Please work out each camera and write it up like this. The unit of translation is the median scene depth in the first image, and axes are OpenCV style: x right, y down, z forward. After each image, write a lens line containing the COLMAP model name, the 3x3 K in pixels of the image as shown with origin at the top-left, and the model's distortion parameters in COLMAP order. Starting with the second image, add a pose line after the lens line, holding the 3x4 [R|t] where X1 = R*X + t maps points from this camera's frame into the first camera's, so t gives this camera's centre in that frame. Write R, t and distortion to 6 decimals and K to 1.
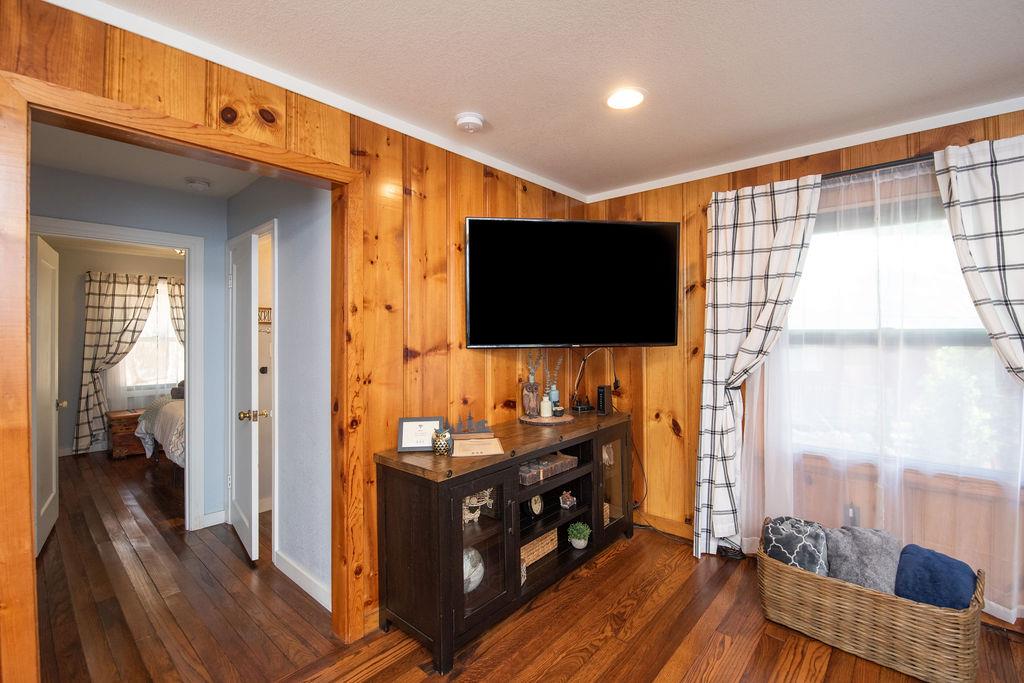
lens RADIAL K [[452.1, 0, 500.9], [0, 452.1, 333.3], [0, 0, 1]] dist [-0.002019, -0.010585]
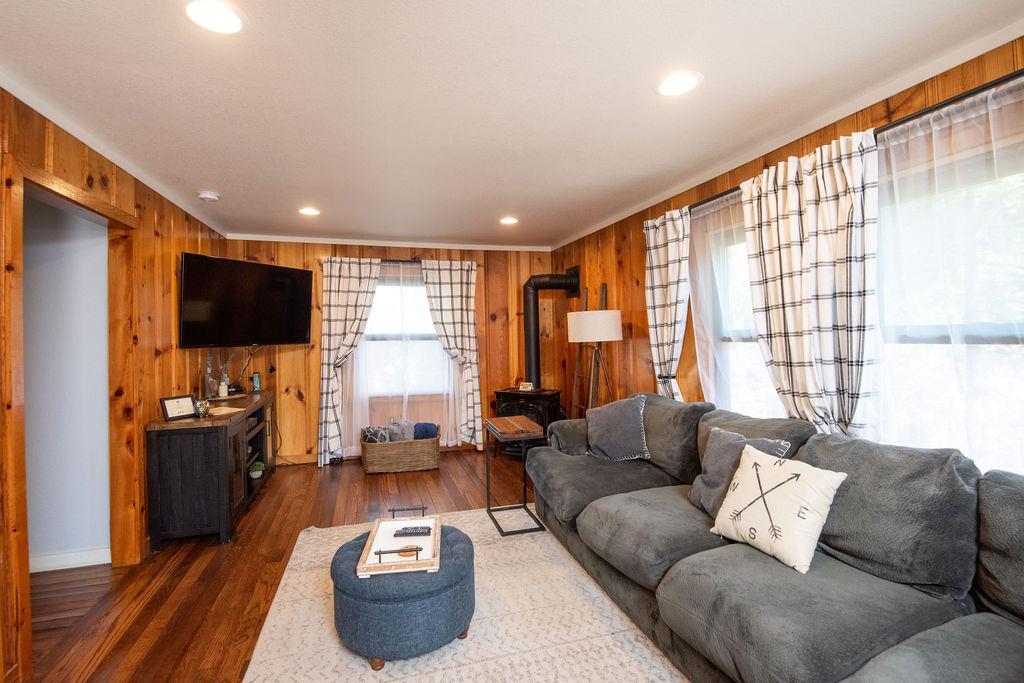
lens RADIAL K [[452.1, 0, 500.9], [0, 452.1, 333.3], [0, 0, 1]] dist [-0.002019, -0.010585]
pose [[0.518945, -0.002377, 0.854805, -0.870781], [0.007710, 0.999968, -0.001901, -0.002319], [-0.854773, 0.007577, 0.518947, -0.615917]]
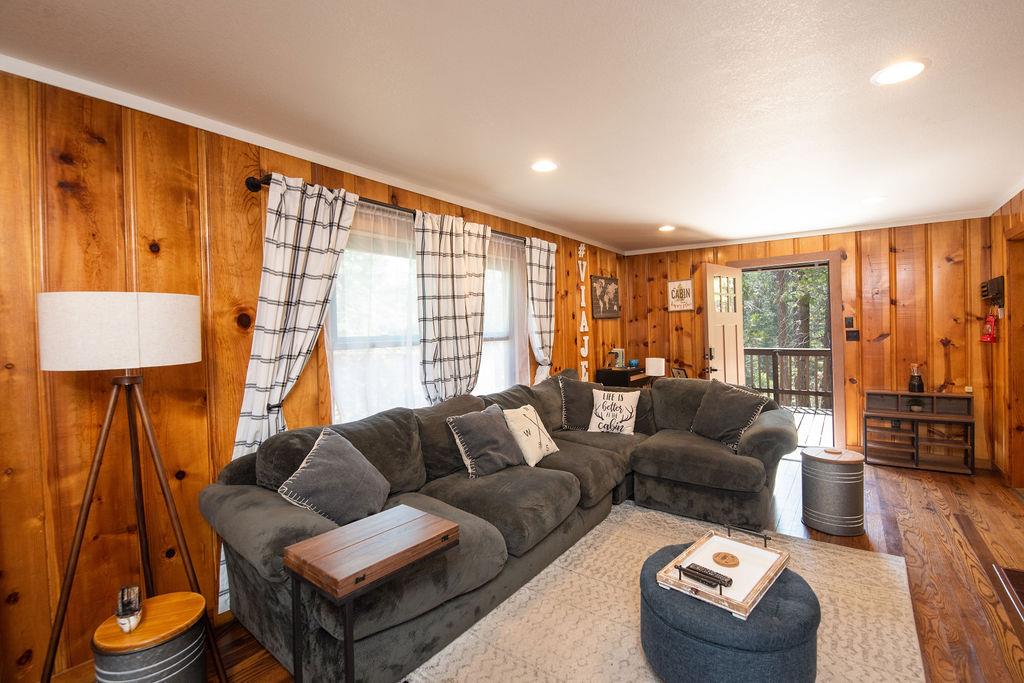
lens RADIAL K [[454.9, 0, 512.0], [0, 454.9, 341.5], [0, 0, 1]] dist [-0.003199, -0.008632]
pose [[-0.994930, 0.032108, -0.095310, 0.314874], [0.031062, 0.999440, 0.012441, 0.000770], [0.095656, 0.009417, -0.995370, 0.858199]]
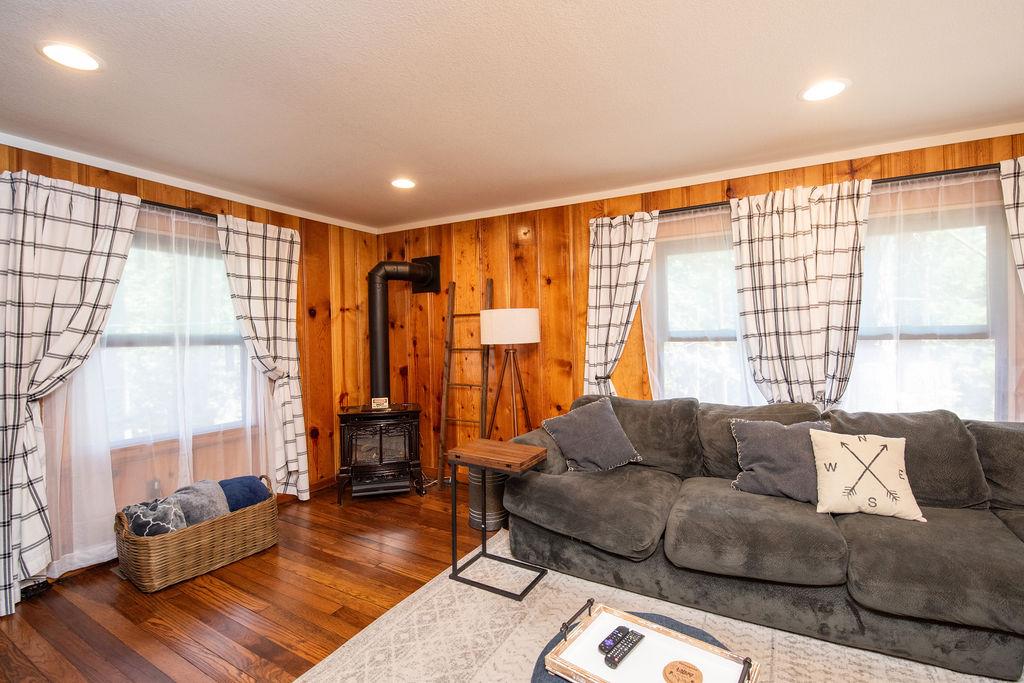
lens RADIAL K [[454.9, 0, 512.0], [0, 454.9, 341.5], [0, 0, 1]] dist [-0.003199, -0.008632]
pose [[-0.225168, -0.008604, 0.974282, -0.694263], [0.006515, 0.999925, 0.010336, 0.007118], [-0.974298, 0.008675, -0.225095, 0.377893]]
